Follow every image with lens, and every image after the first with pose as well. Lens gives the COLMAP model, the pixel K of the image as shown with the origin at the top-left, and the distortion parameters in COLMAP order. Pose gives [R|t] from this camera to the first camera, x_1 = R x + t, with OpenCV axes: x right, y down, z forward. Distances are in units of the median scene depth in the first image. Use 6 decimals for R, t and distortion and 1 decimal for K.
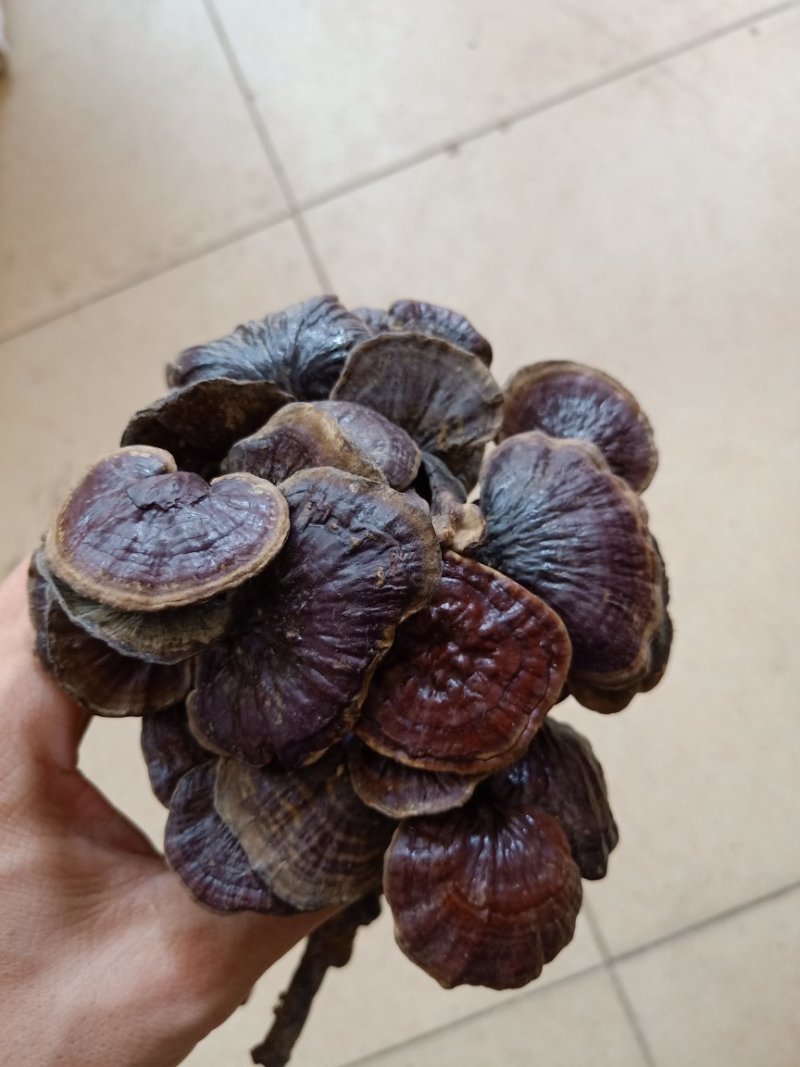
lens RADIAL K [[849.7, 0, 400.0], [0, 849.7, 533.5], [0, 0, 1]] dist [-0.018187, 0.009334]
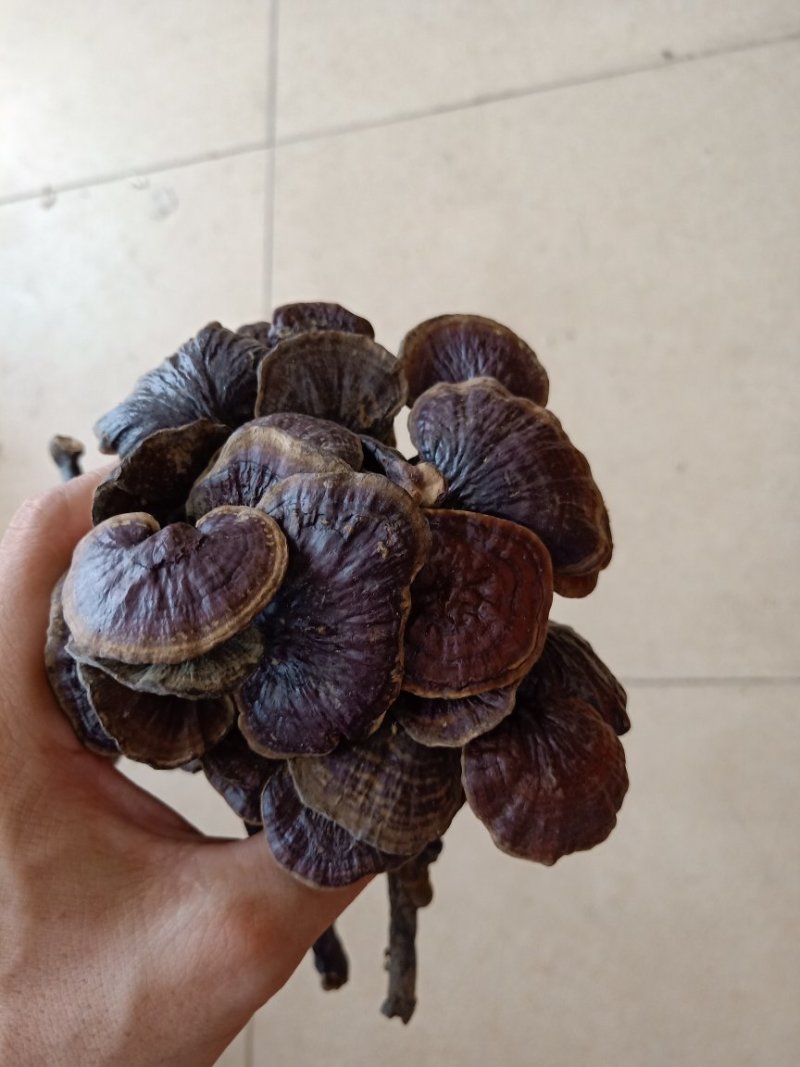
lens RADIAL K [[849.7, 0, 400.0], [0, 849.7, 533.5], [0, 0, 1]] dist [-0.018187, 0.009334]
pose [[0.922907, -0.349220, 0.162138, -0.159839], [0.343273, 0.937034, 0.064279, -0.030652], [-0.174376, -0.003666, 0.984672, -0.098484]]
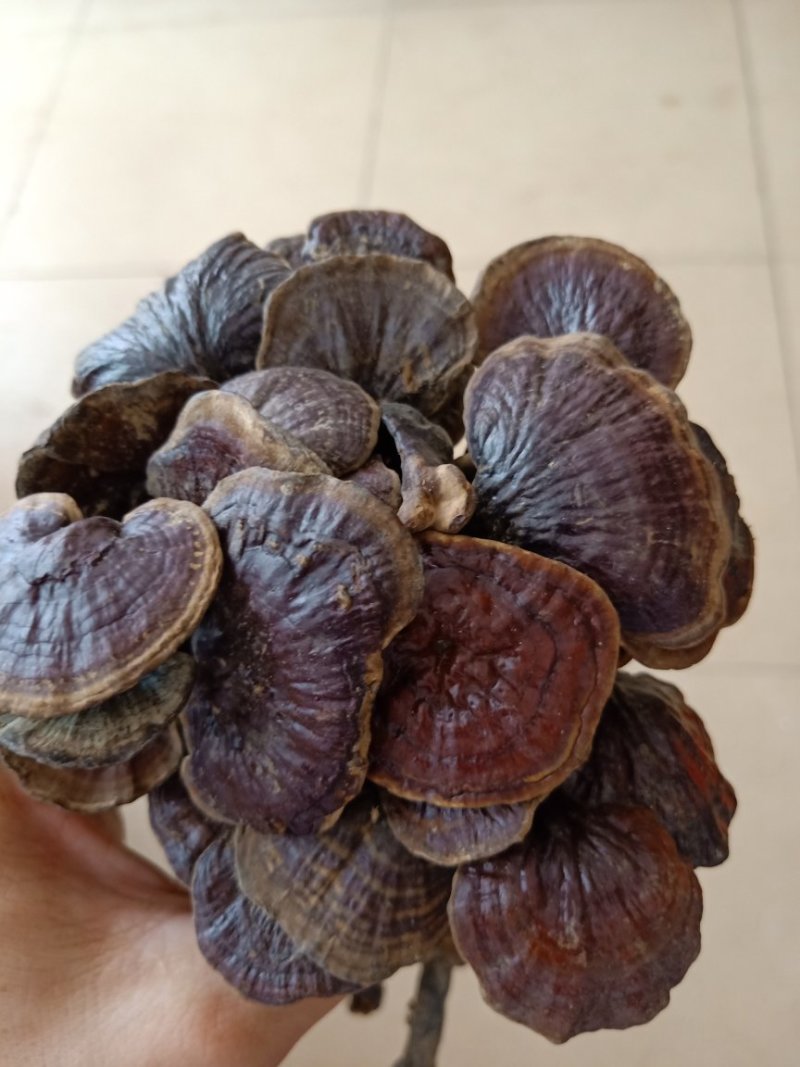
lens RADIAL K [[849.7, 0, 400.0], [0, 849.7, 533.5], [0, 0, 1]] dist [-0.018187, 0.009334]
pose [[0.964180, -0.238567, -0.115943, 0.117389], [0.250554, 0.962619, 0.102898, -0.064919], [0.087061, -0.128262, 0.987912, 0.228343]]
